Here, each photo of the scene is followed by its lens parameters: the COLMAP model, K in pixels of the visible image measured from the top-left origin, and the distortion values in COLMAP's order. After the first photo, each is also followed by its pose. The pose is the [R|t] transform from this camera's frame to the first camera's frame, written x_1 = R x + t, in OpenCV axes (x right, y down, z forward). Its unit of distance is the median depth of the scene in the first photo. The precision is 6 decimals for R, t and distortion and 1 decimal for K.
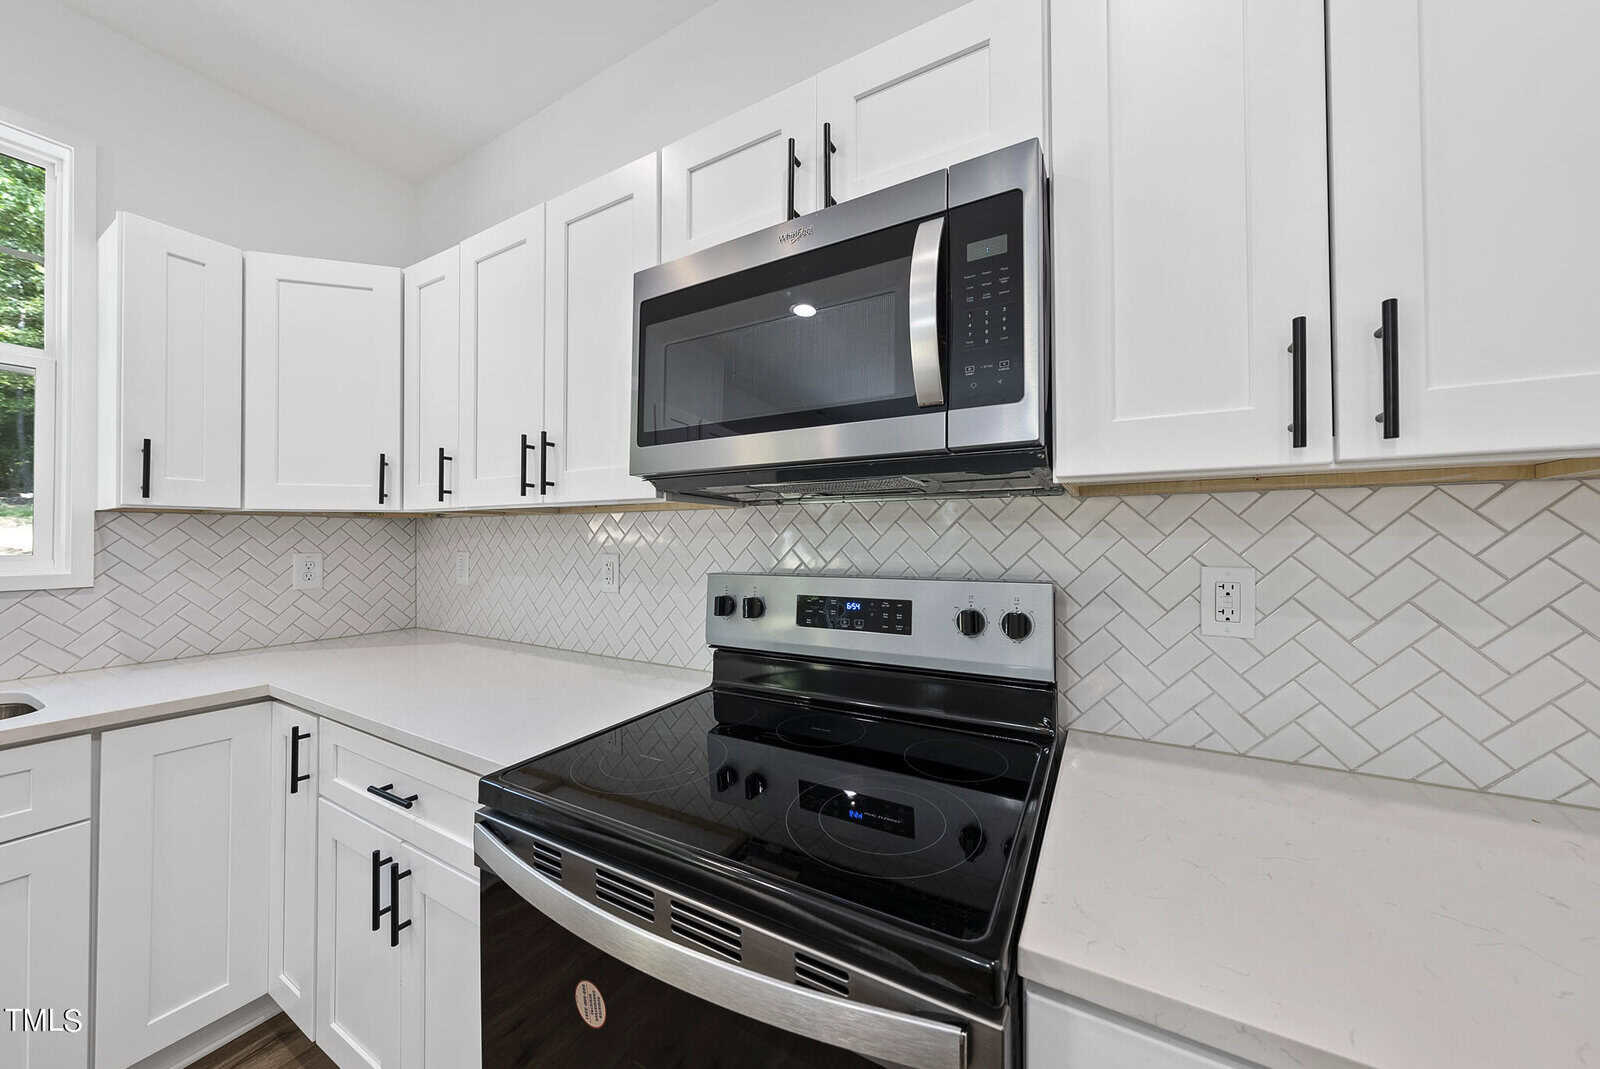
lens RADIAL K [[549.5, 0, 808.4], [0, 549.5, 533.3], [0, 0, 1]] dist [-0.000651, -0.000094]
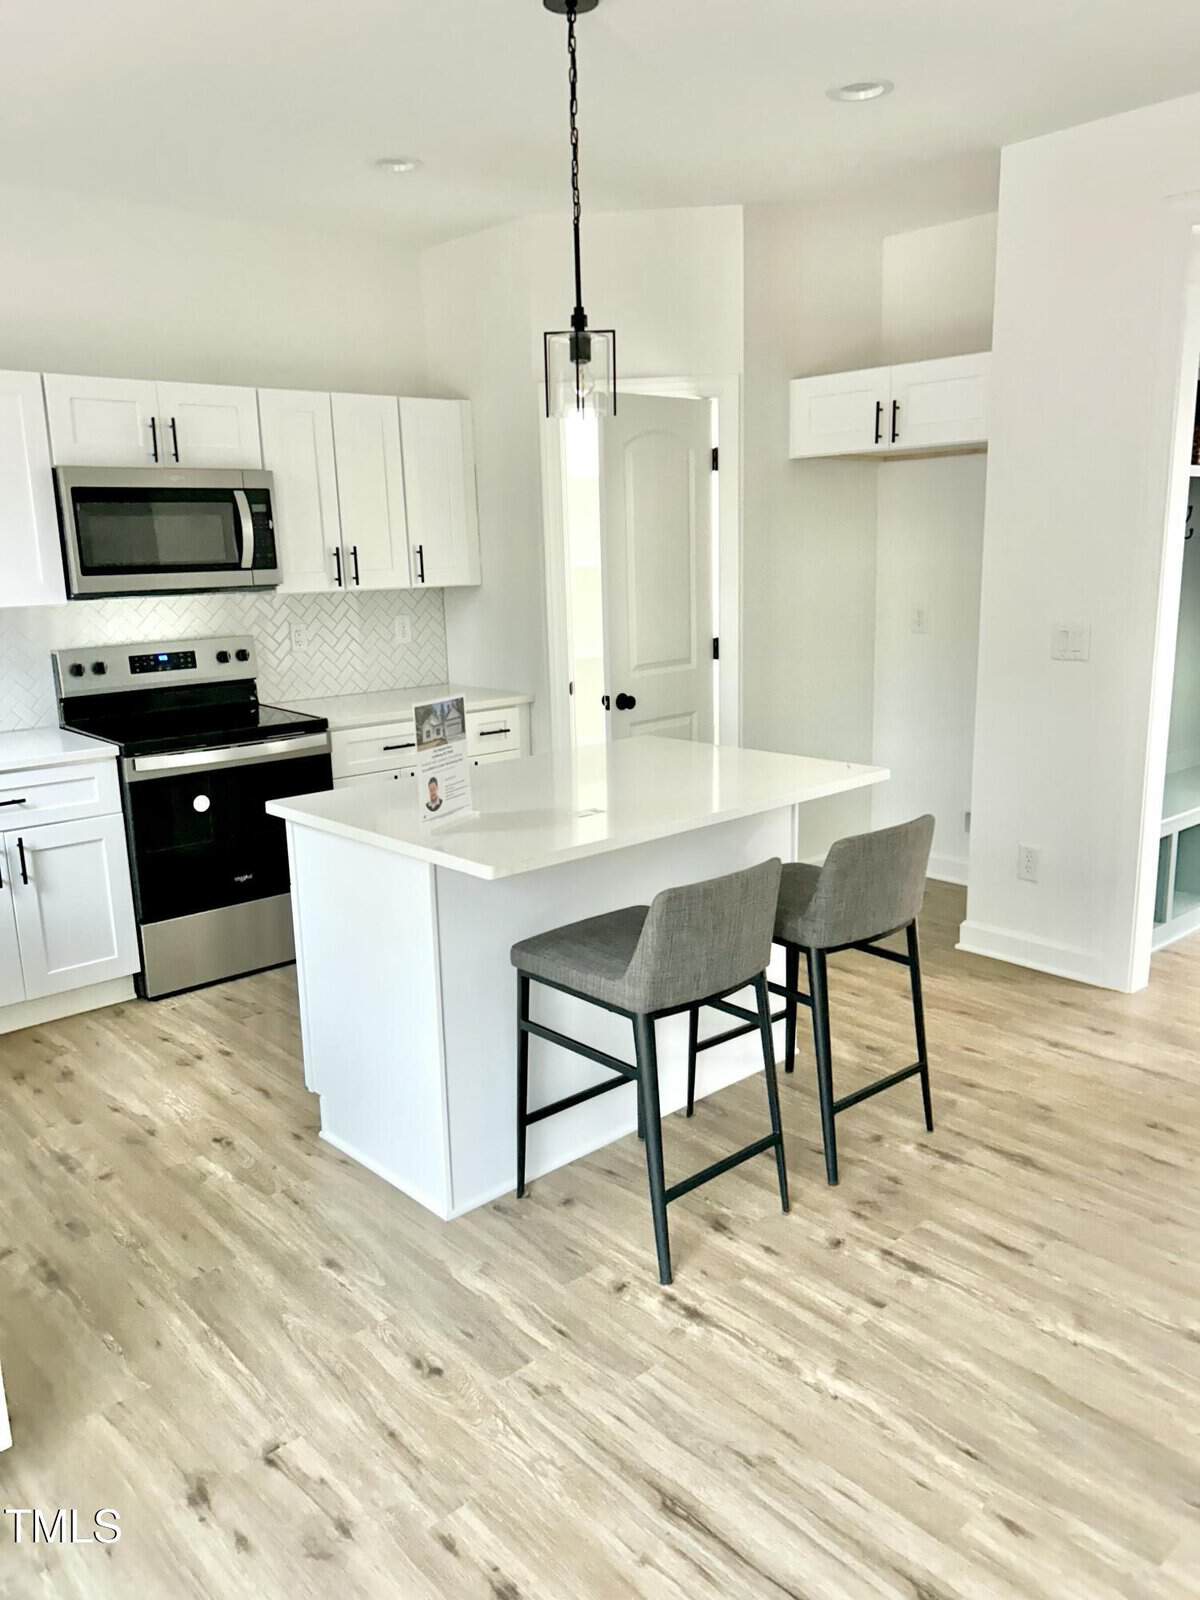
lens RADIAL K [[1180.4, 0, 583.8], [0, 1180.4, 790.9], [0, 0, 1]] dist [0.017783, 0.000578]
pose [[0.342313, -0.199564, 0.918148, -3.361656], [0.020033, 0.978512, 0.205216, -0.231282], [-0.939372, -0.051855, 0.338955, -1.799597]]
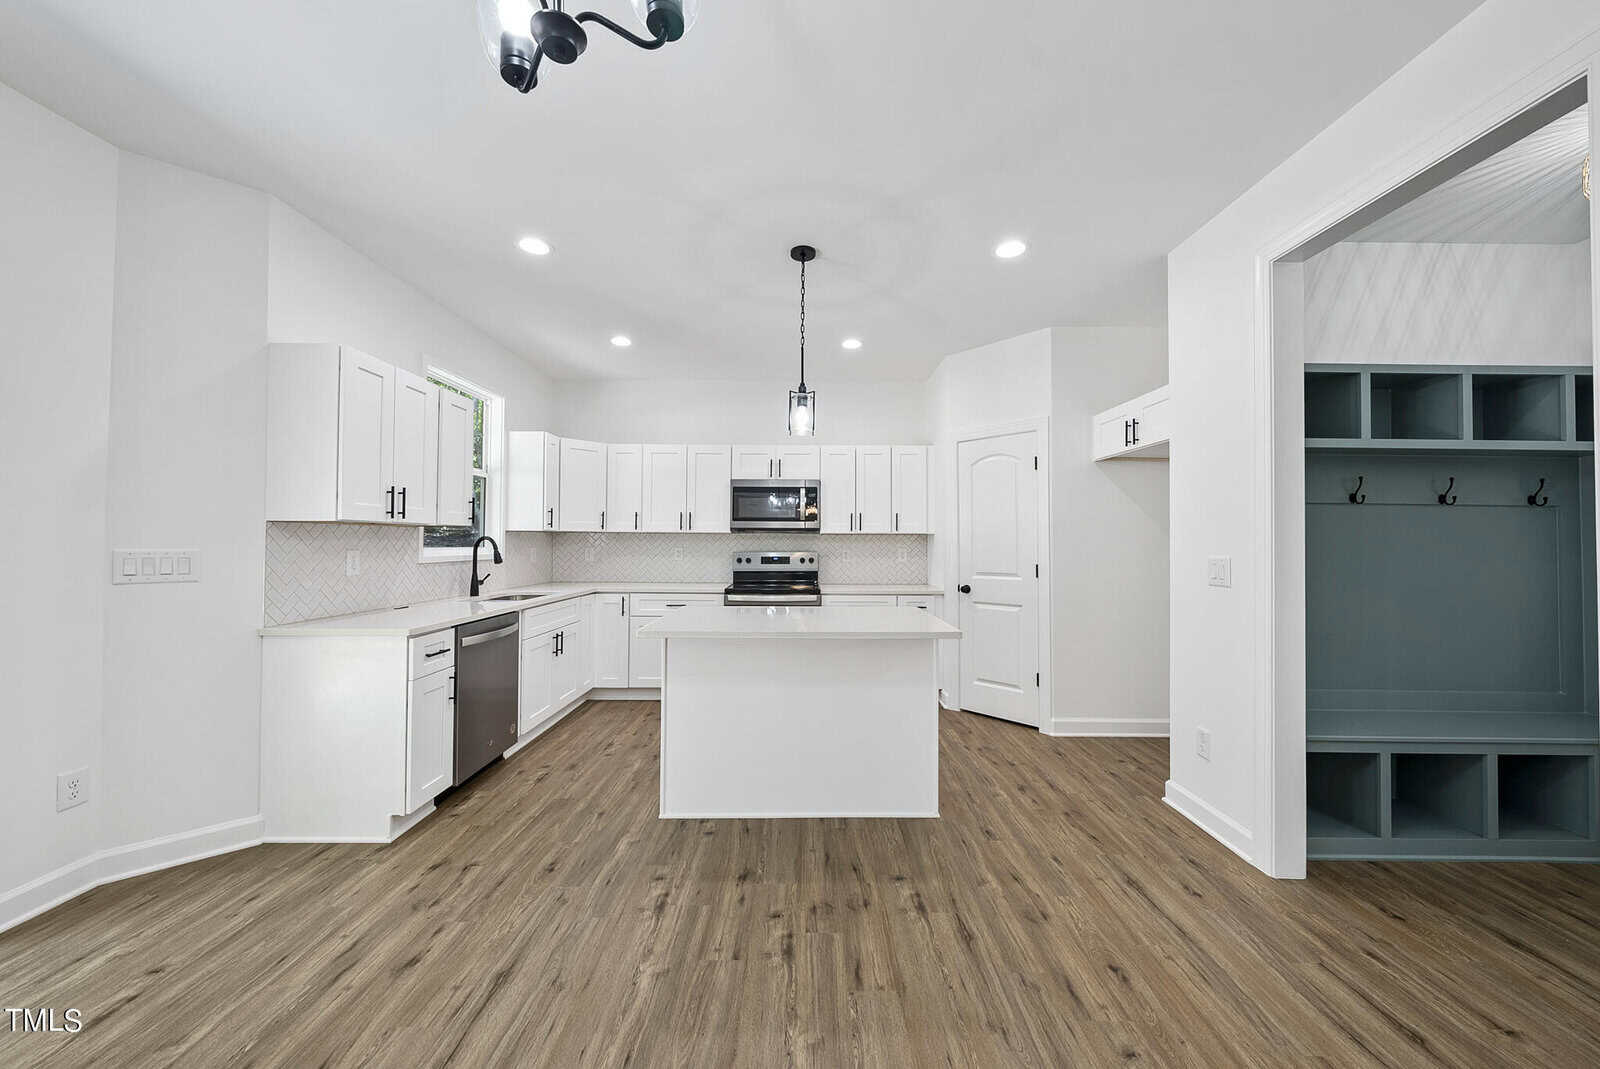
lens RADIAL K [[549.5, 0, 808.4], [0, 549.5, 533.3], [0, 0, 1]] dist [-0.000651, -0.000094]
pose [[0.871037, 0.016225, 0.490949, -1.935236], [-0.010219, 0.999837, -0.014913, -0.005301], [-0.491111, 0.007973, 0.871061, -3.081448]]
